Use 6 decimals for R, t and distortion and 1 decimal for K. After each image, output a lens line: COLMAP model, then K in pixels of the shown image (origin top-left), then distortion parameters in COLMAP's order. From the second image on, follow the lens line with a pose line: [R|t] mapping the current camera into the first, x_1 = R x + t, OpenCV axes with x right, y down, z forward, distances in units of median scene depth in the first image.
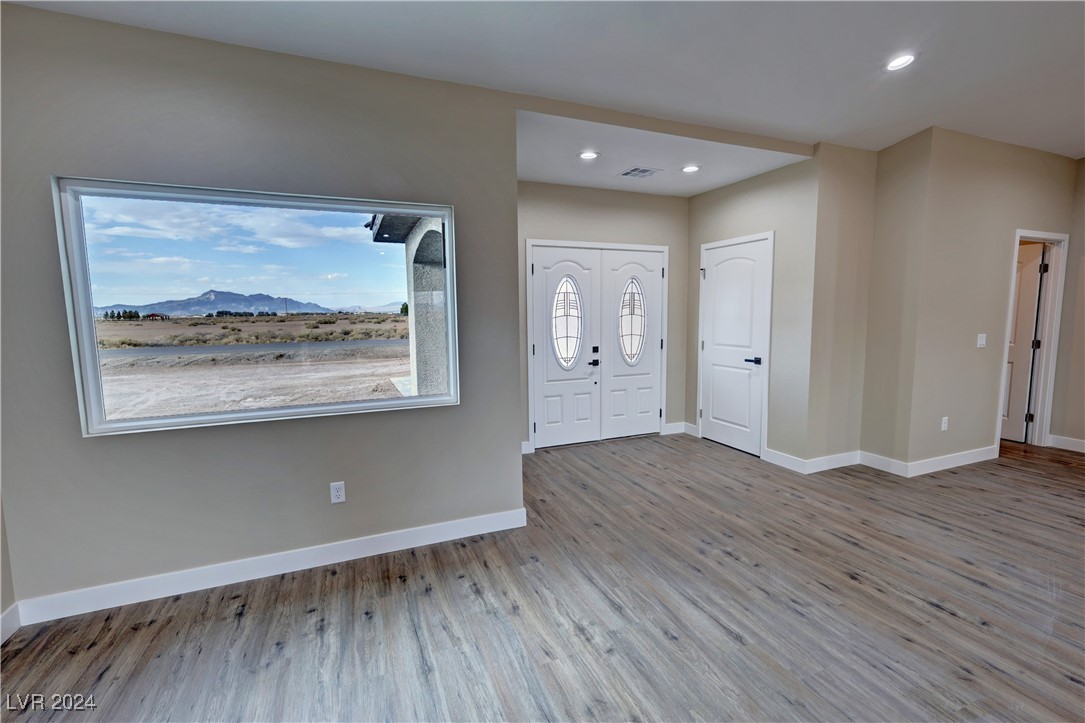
lens RADIAL K [[473.3, 0, 545.6], [0, 473.3, 359.2], [0, 0, 1]] dist [0.004508, -0.000491]
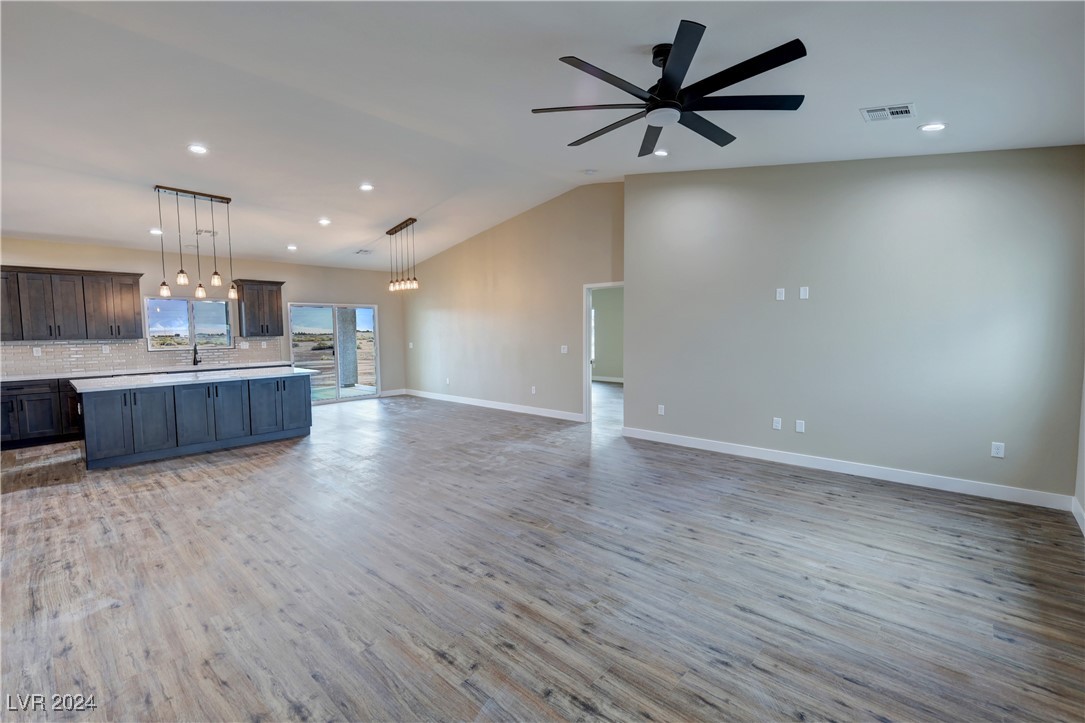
lens RADIAL K [[473.3, 0, 543.6], [0, 473.3, 360.9], [0, 0, 1]] dist [0.004508, -0.000491]
pose [[-0.911300, 0.048842, -0.408835, 0.921104], [-0.019849, 0.986574, 0.162106, -0.143196], [0.411264, 0.155842, -0.898096, 1.235574]]
